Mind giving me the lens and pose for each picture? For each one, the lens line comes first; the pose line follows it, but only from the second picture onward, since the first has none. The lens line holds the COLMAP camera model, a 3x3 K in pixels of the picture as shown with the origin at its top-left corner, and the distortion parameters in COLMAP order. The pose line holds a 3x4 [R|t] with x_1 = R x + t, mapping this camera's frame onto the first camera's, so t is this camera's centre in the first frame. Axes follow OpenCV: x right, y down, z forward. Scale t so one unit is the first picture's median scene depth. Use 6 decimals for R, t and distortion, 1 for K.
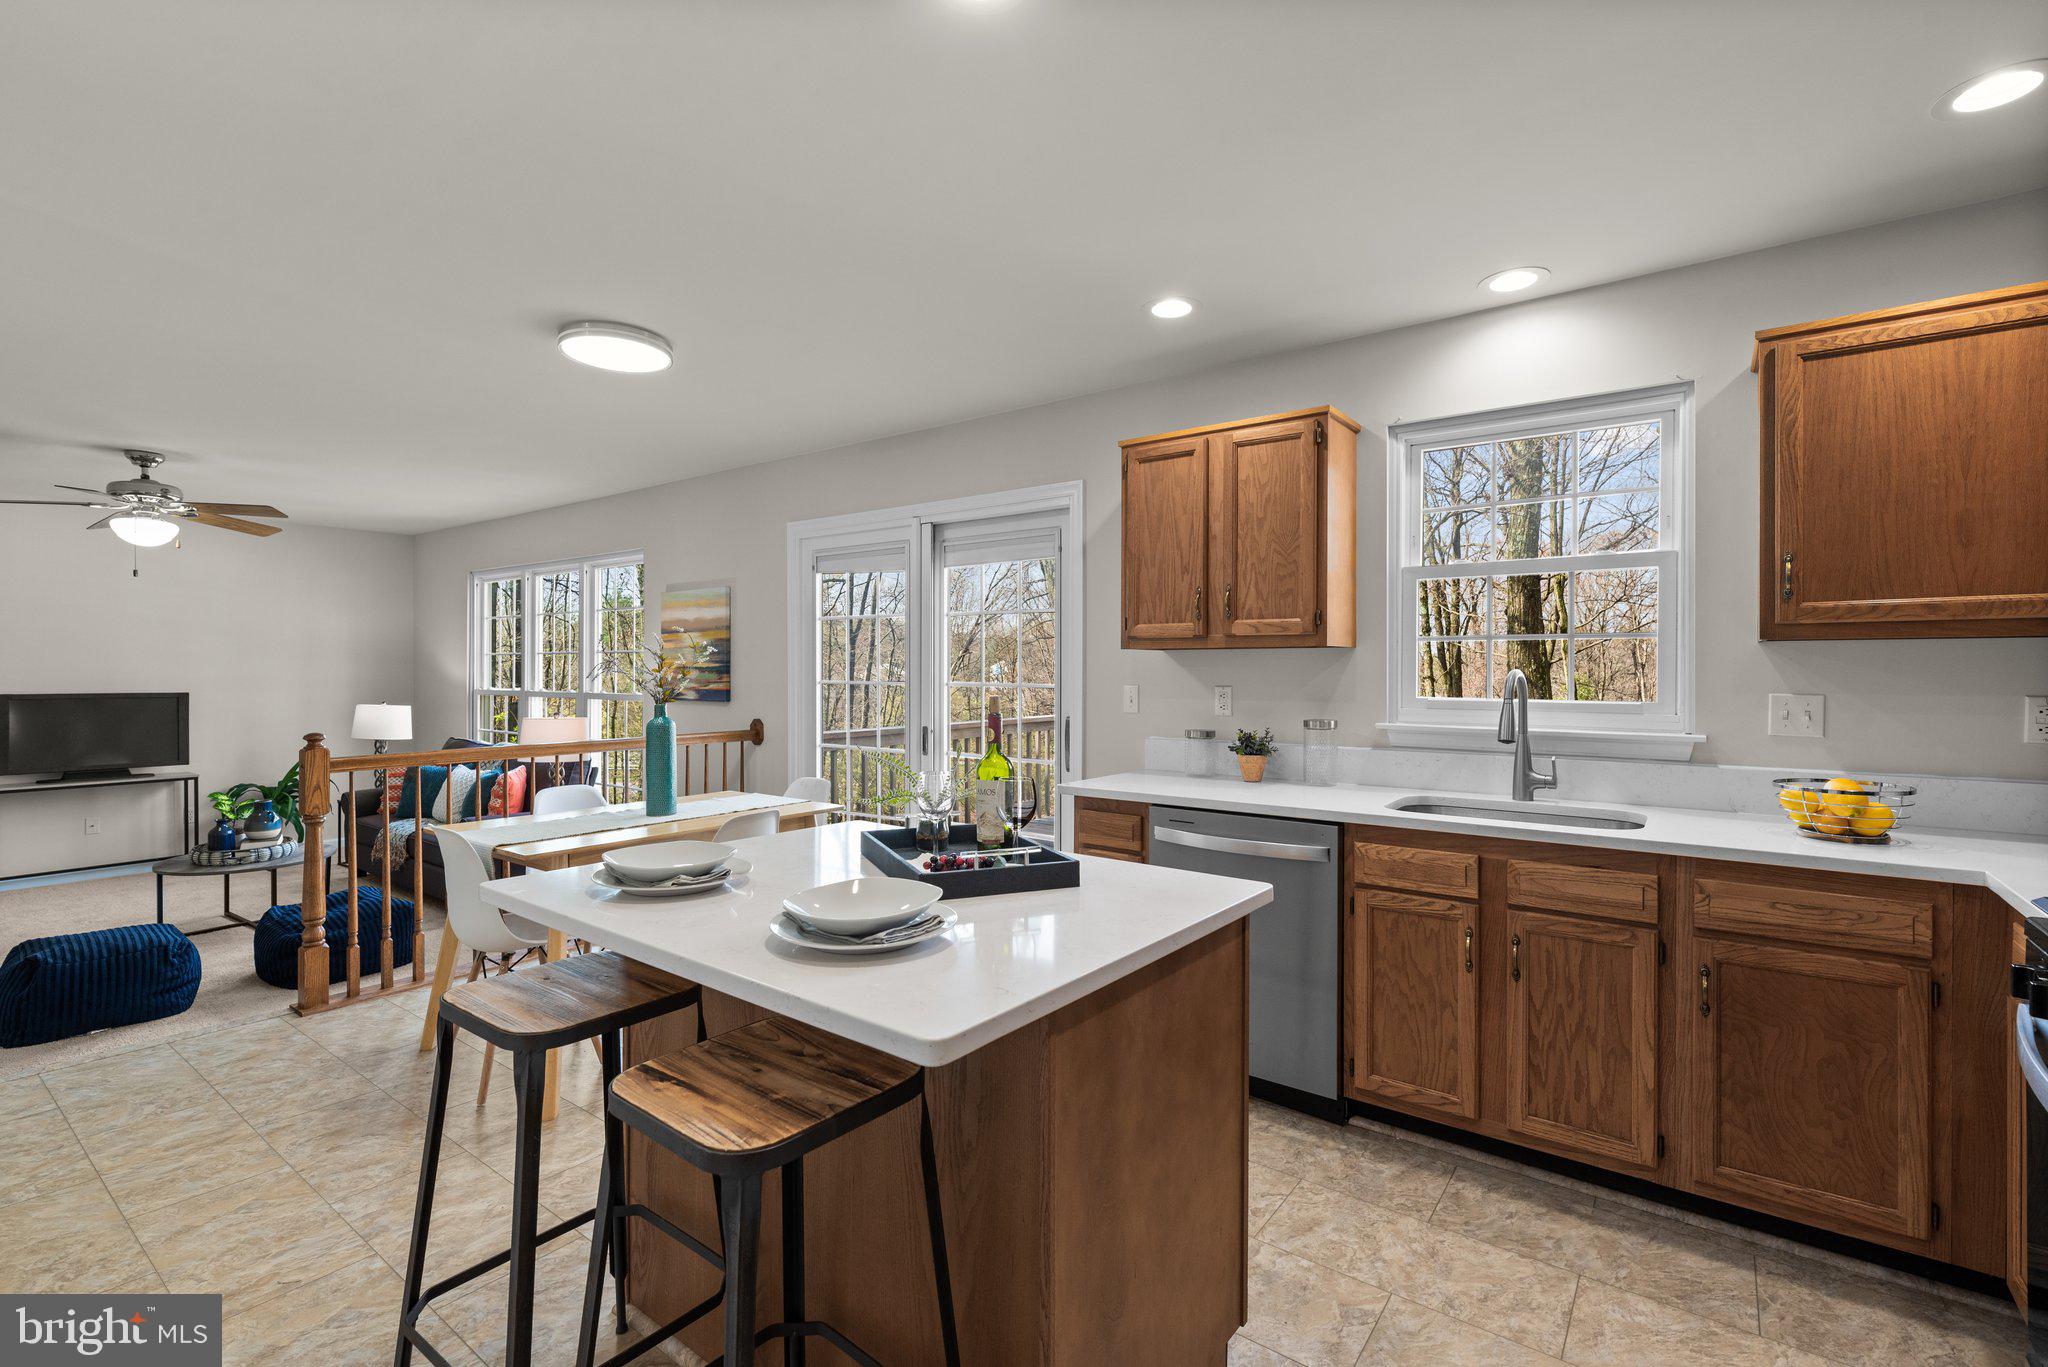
lens RADIAL K [[915.3, 0, 1027.6], [0, 915.3, 676.9], [0, 0, 1]] dist [0.002036, -0.000582]
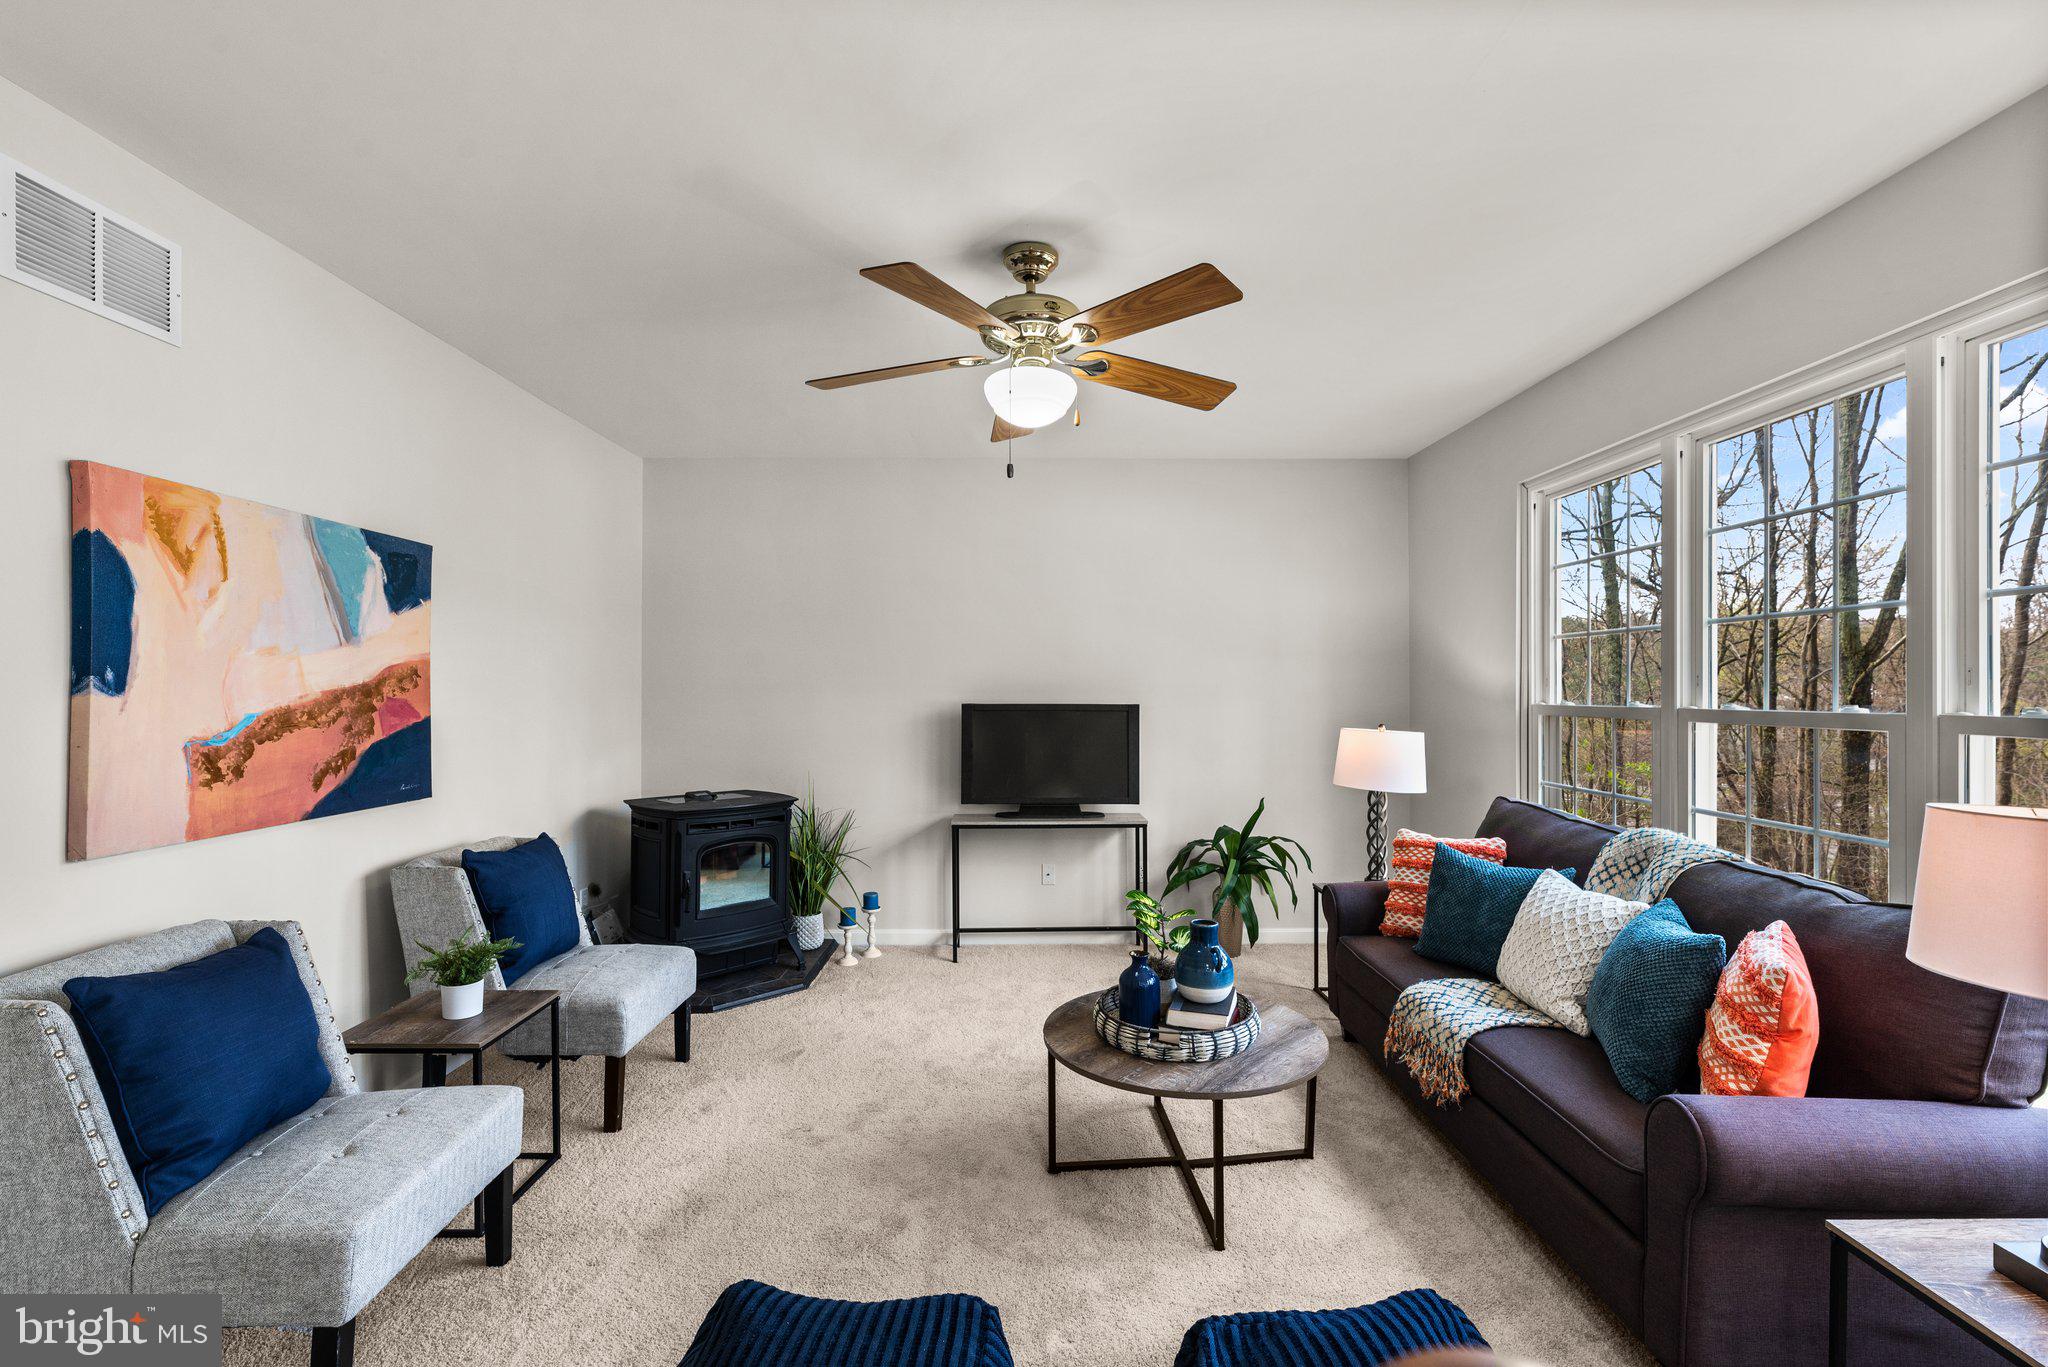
lens RADIAL K [[915.3, 0, 1036.3], [0, 915.3, 690.9], [0, 0, 1]] dist [0.002036, -0.000582]
pose [[0.610936, 0.000116, -0.791680, -0.897595], [-0.003959, 0.999988, -0.002909, 0.019517], [0.791670, 0.004911, 0.610929, 1.126364]]
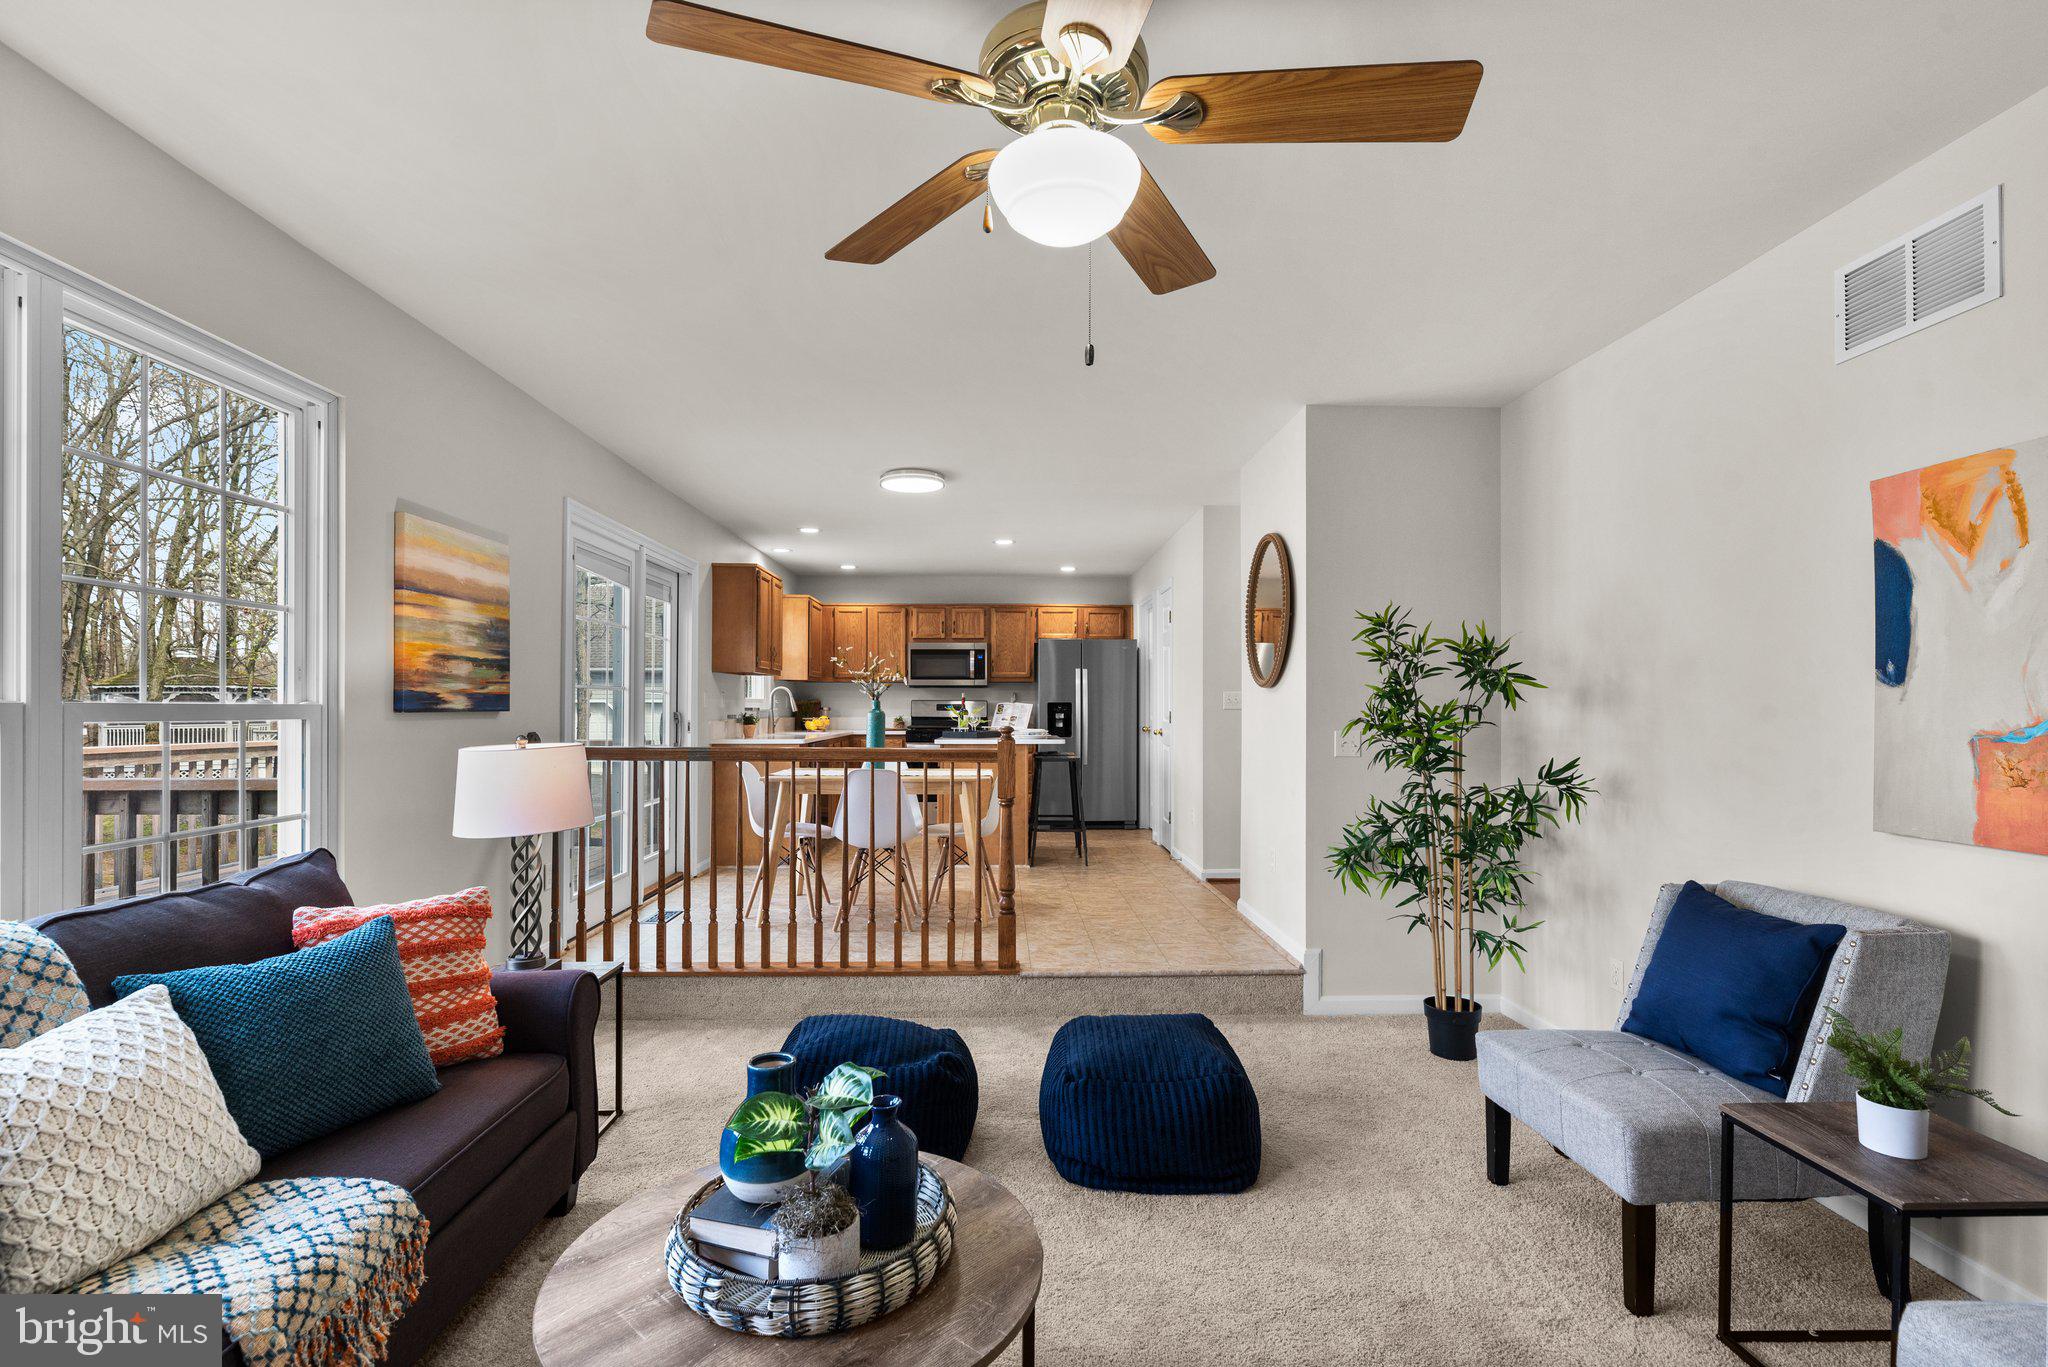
lens RADIAL K [[915.3, 0, 1025.9], [0, 915.3, 693.4], [0, 0, 1]] dist [0.002036, -0.000582]
pose [[-0.624126, 0.009288, 0.781268, -1.961256], [0.006494, 0.999956, -0.006700, 0.029750], [-0.781297, 0.000892, -0.624159, 1.978903]]
